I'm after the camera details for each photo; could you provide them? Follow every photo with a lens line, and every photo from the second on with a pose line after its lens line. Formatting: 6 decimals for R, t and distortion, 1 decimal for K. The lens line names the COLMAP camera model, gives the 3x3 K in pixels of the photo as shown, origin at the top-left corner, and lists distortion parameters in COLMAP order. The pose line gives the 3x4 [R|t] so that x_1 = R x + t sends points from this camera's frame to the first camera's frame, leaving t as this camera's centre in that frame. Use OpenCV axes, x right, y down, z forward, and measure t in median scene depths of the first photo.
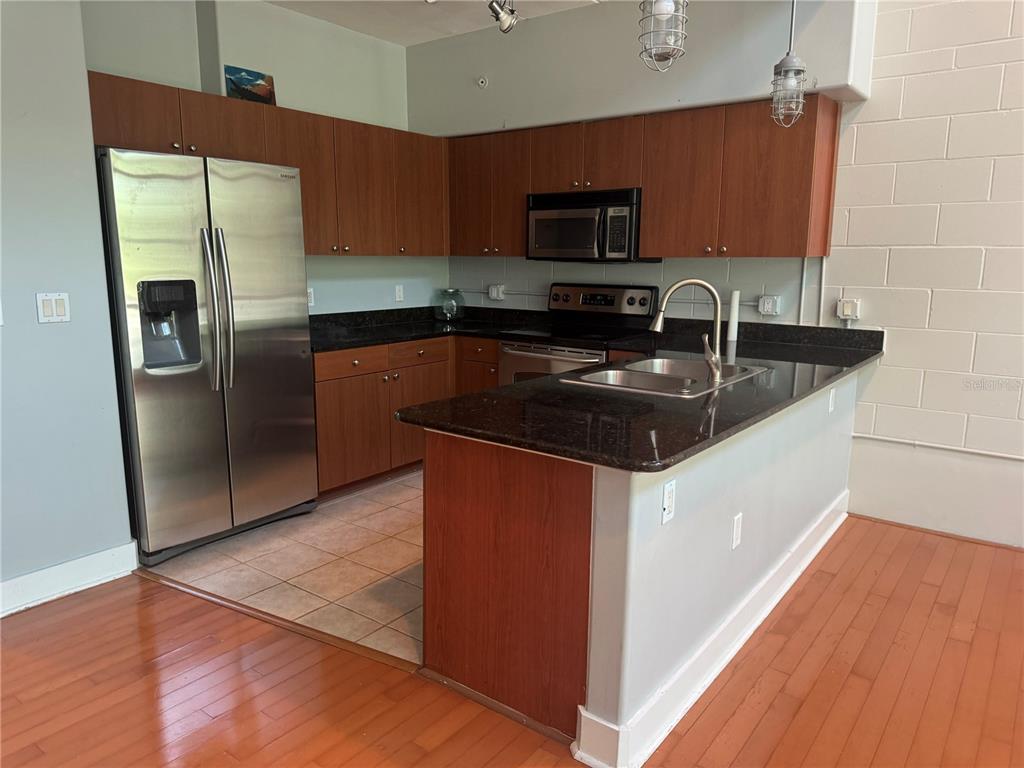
lens RADIAL K [[722.3, 0, 512.0], [0, 722.3, 384.0], [0, 0, 1]] dist [0.081336, -0.096359]
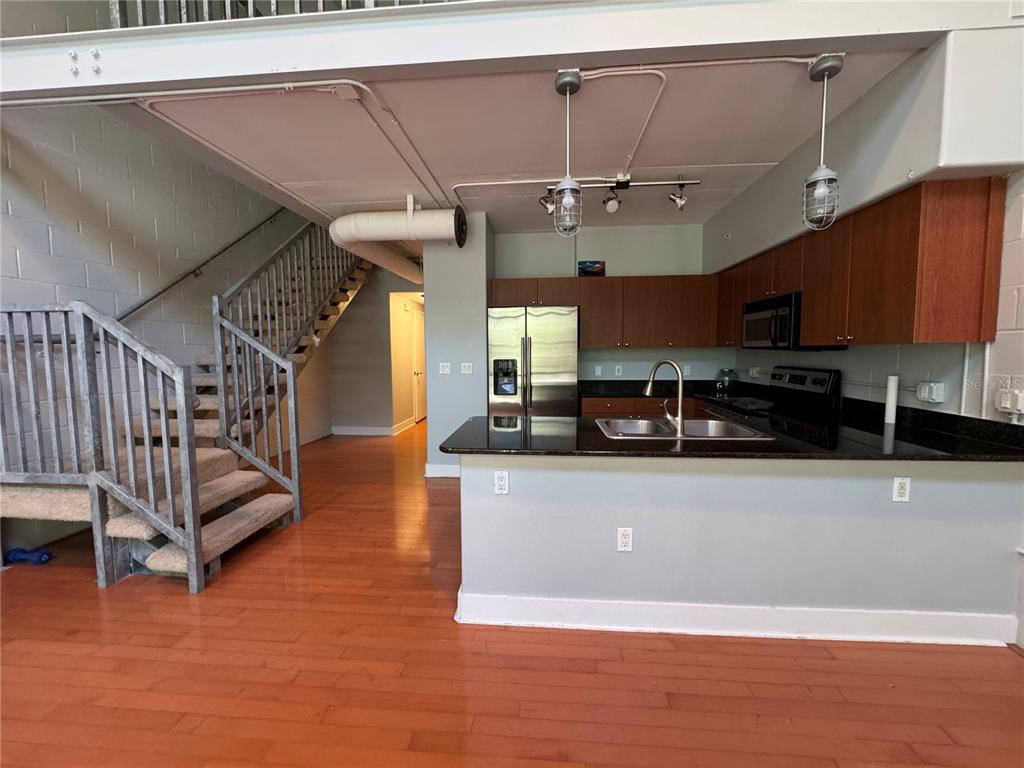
lens RADIAL K [[410.2, 0, 511.9], [0, 410.2, 384.6], [0, 0, 1]] dist [-0.002543, -0.000136]
pose [[0.537351, 0.059349, -0.841268, 0.528401], [-0.138250, 0.990226, -0.018448, -0.029939], [0.831950, 0.126218, 0.540304, 0.234420]]
